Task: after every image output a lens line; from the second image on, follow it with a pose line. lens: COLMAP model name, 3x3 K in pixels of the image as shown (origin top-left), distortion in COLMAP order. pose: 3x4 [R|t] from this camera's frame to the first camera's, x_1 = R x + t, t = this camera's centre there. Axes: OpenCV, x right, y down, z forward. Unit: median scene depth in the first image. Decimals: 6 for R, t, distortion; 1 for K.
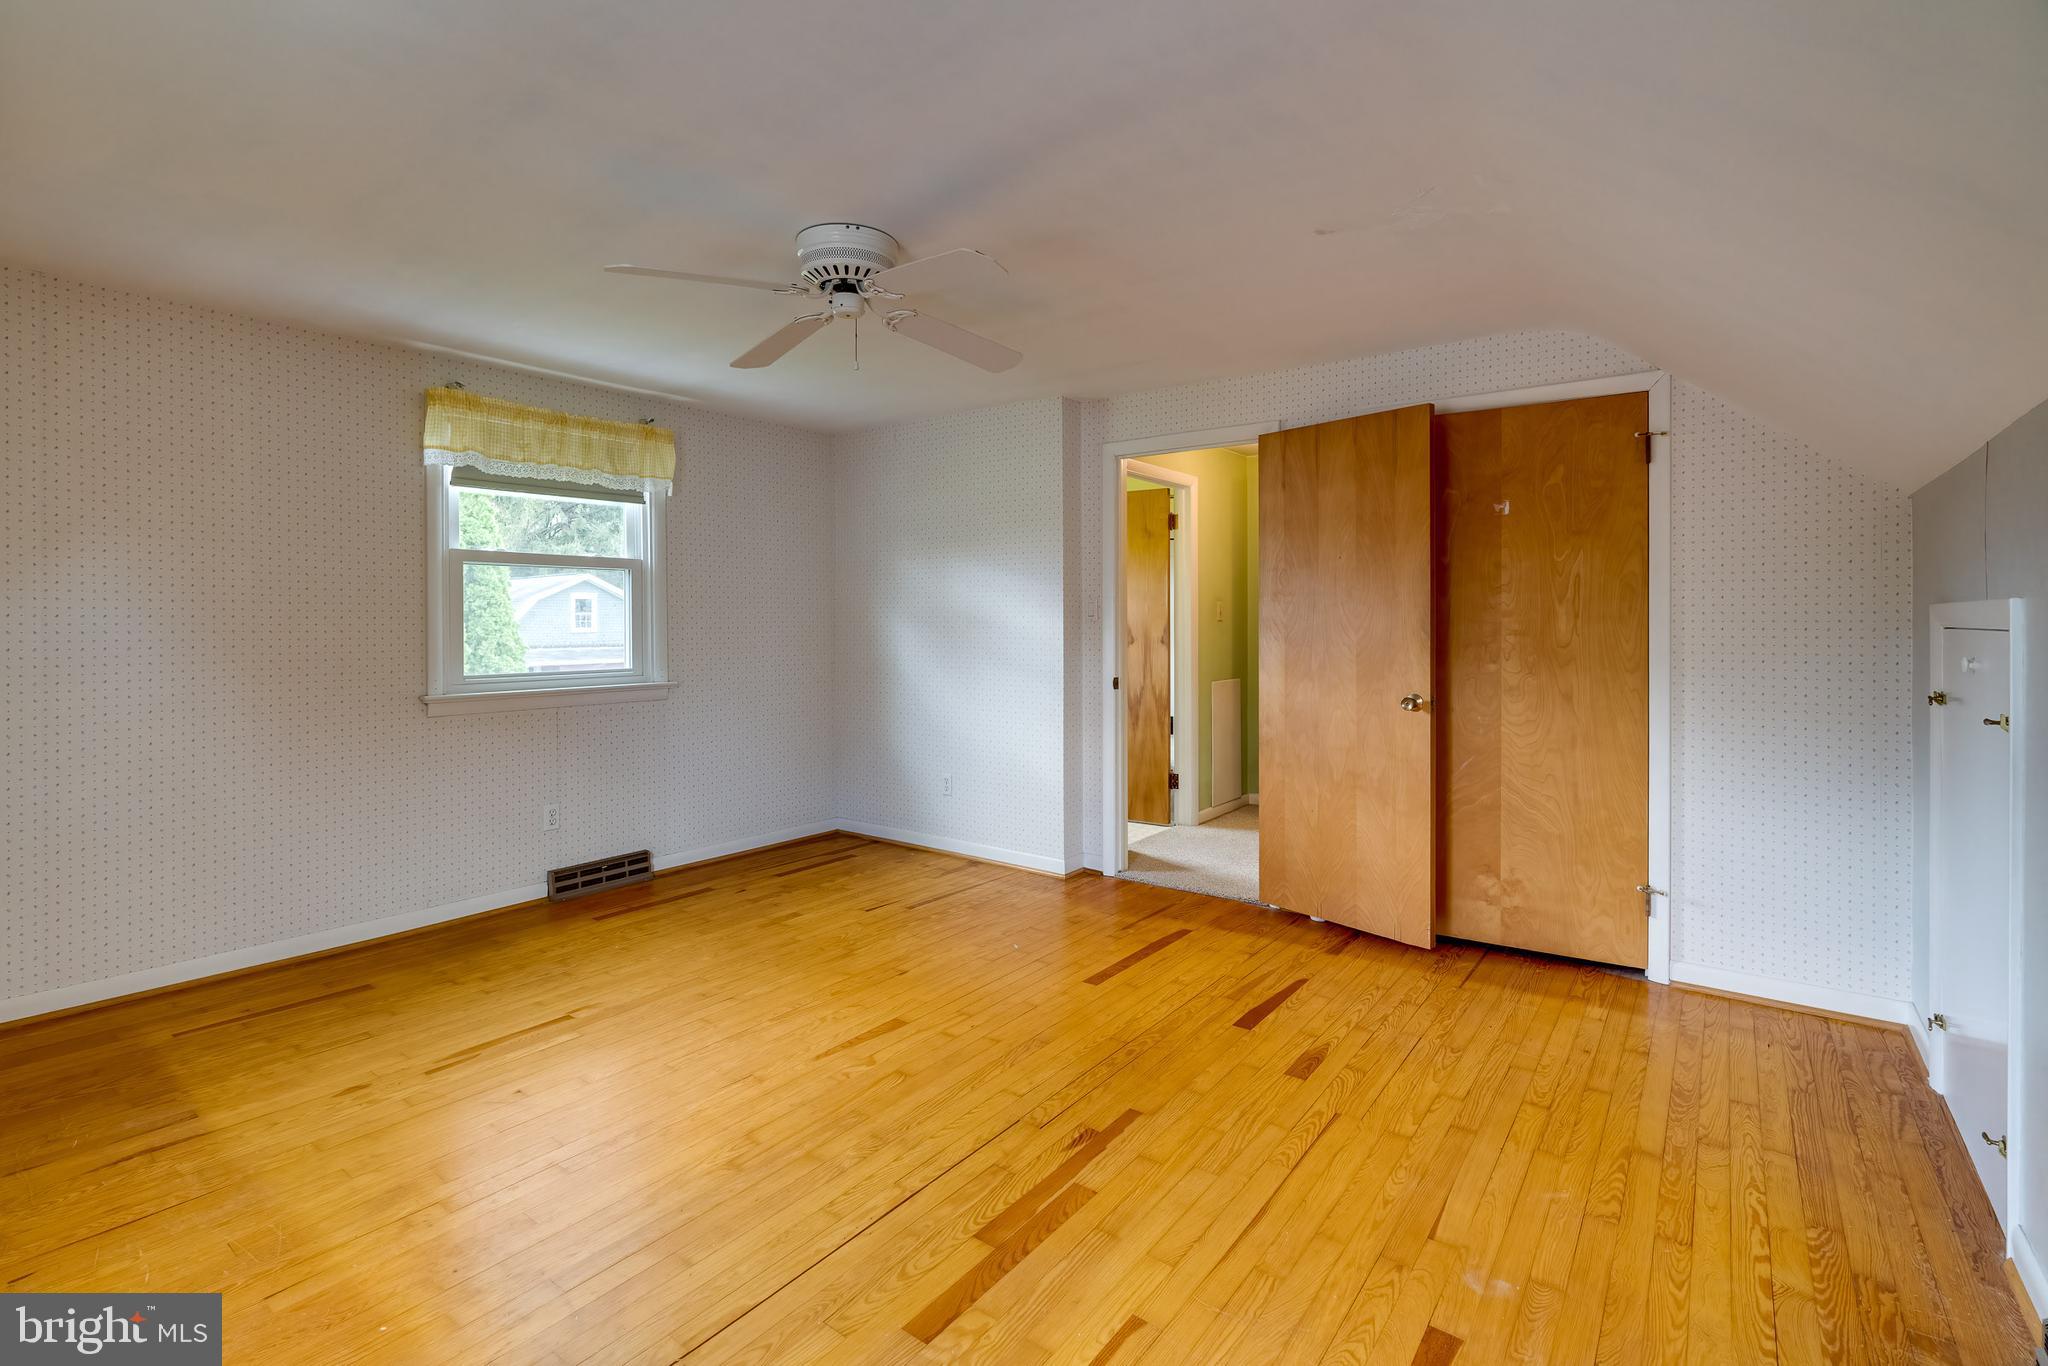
lens RADIAL K [[936.2, 0, 1032.9], [0, 936.2, 629.5], [0, 0, 1]] dist [-0.001464, -0.000314]
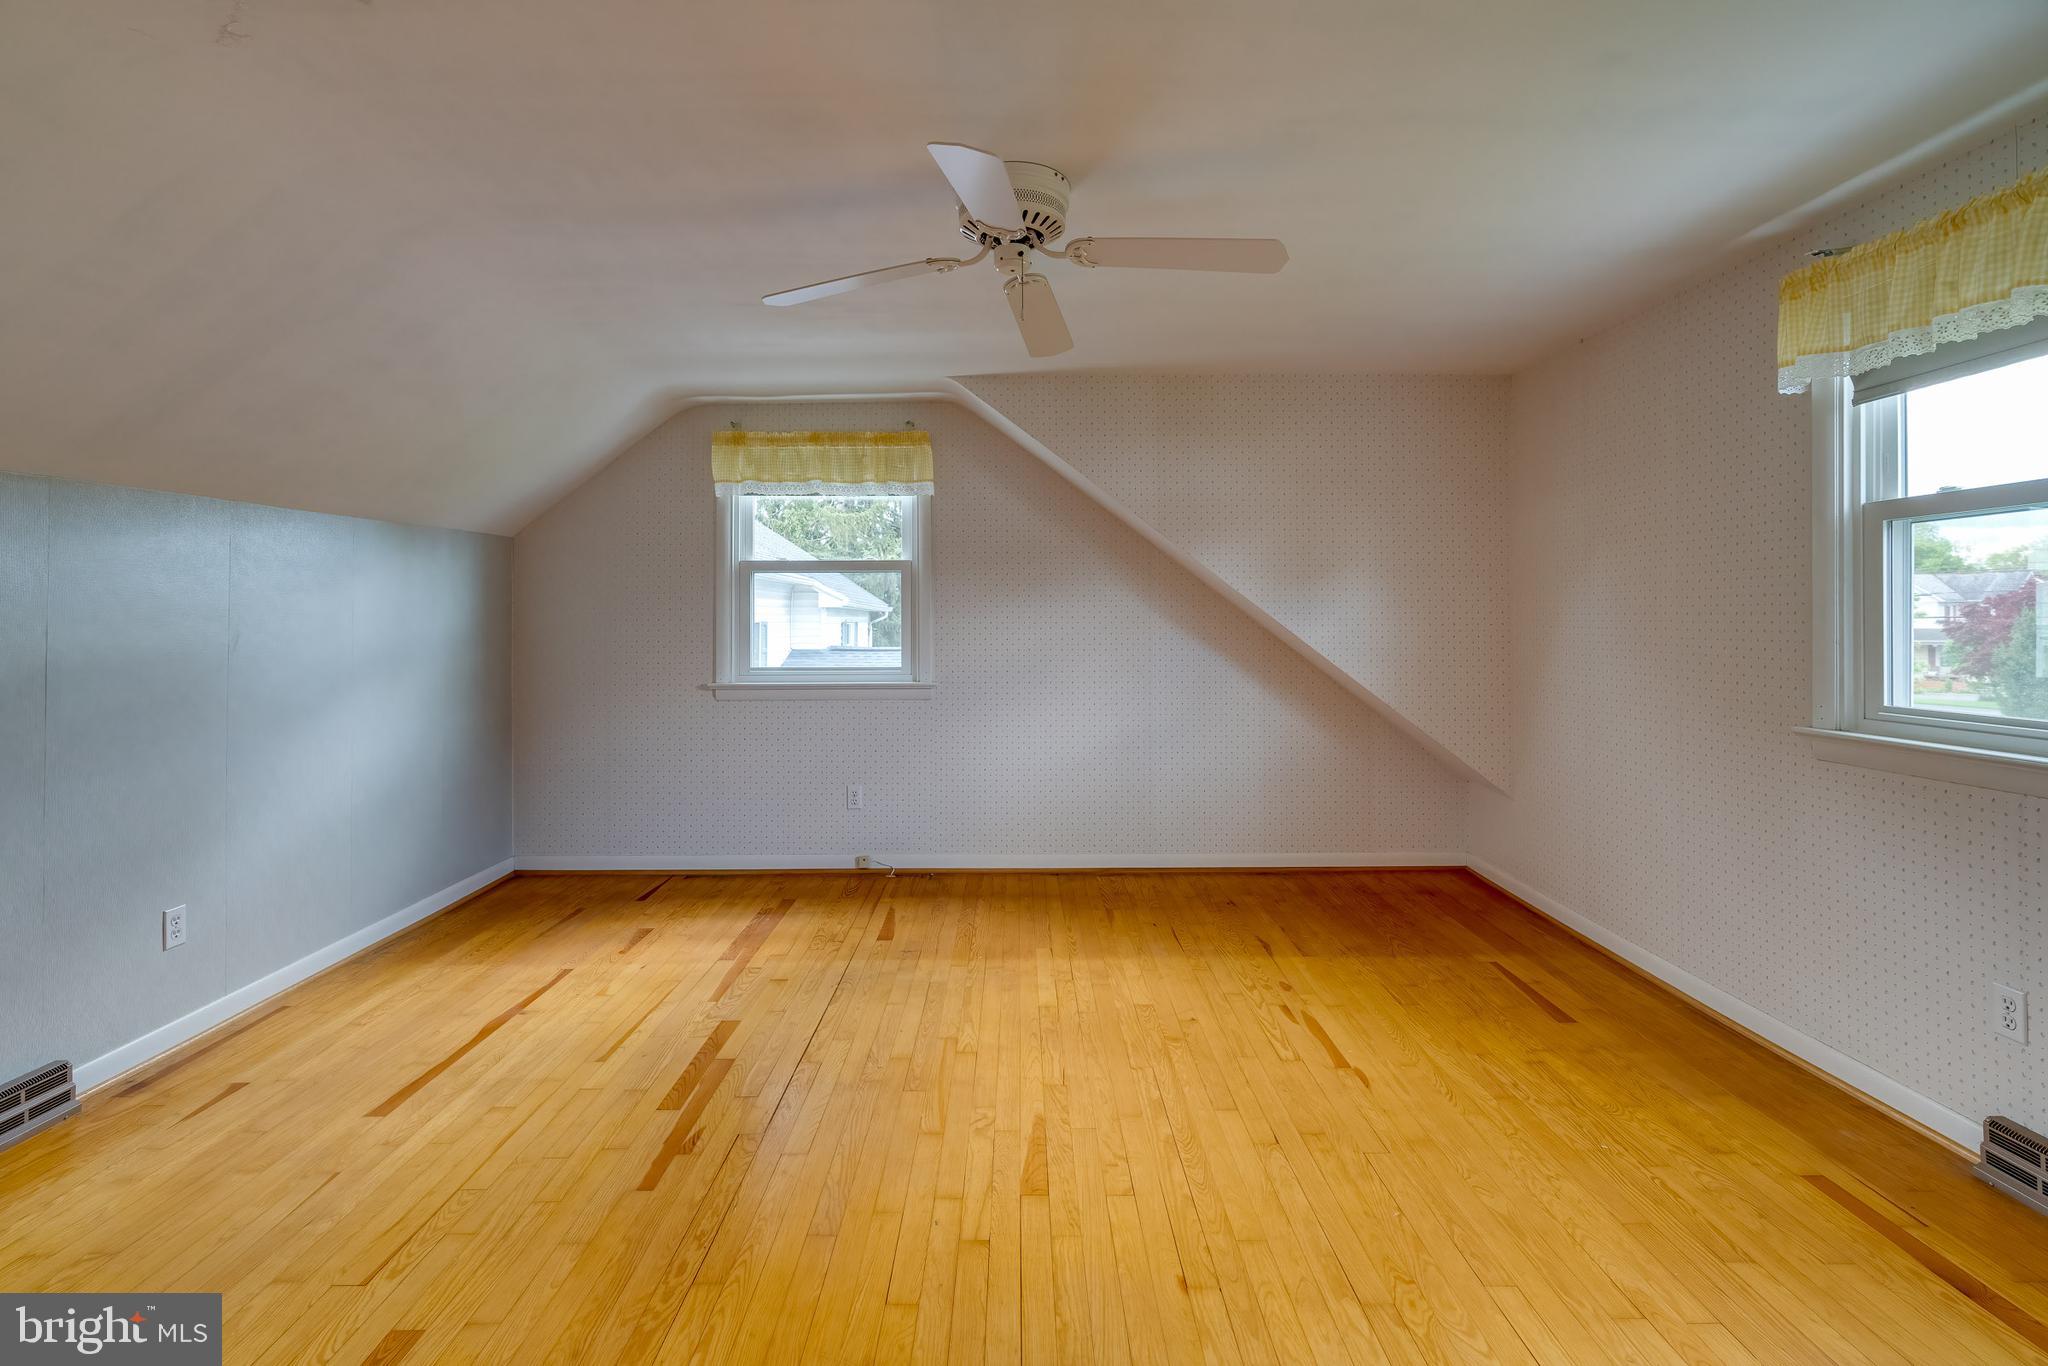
lens RADIAL K [[936.2, 0, 1020.8], [0, 936.2, 616.4], [0, 0, 1]] dist [-0.001464, -0.000314]
pose [[-0.795083, 0.003028, -0.606493, 0.338844], [0.001169, 0.999993, 0.003459, -0.020048], [0.606499, 0.002041, -0.795081, 1.800051]]
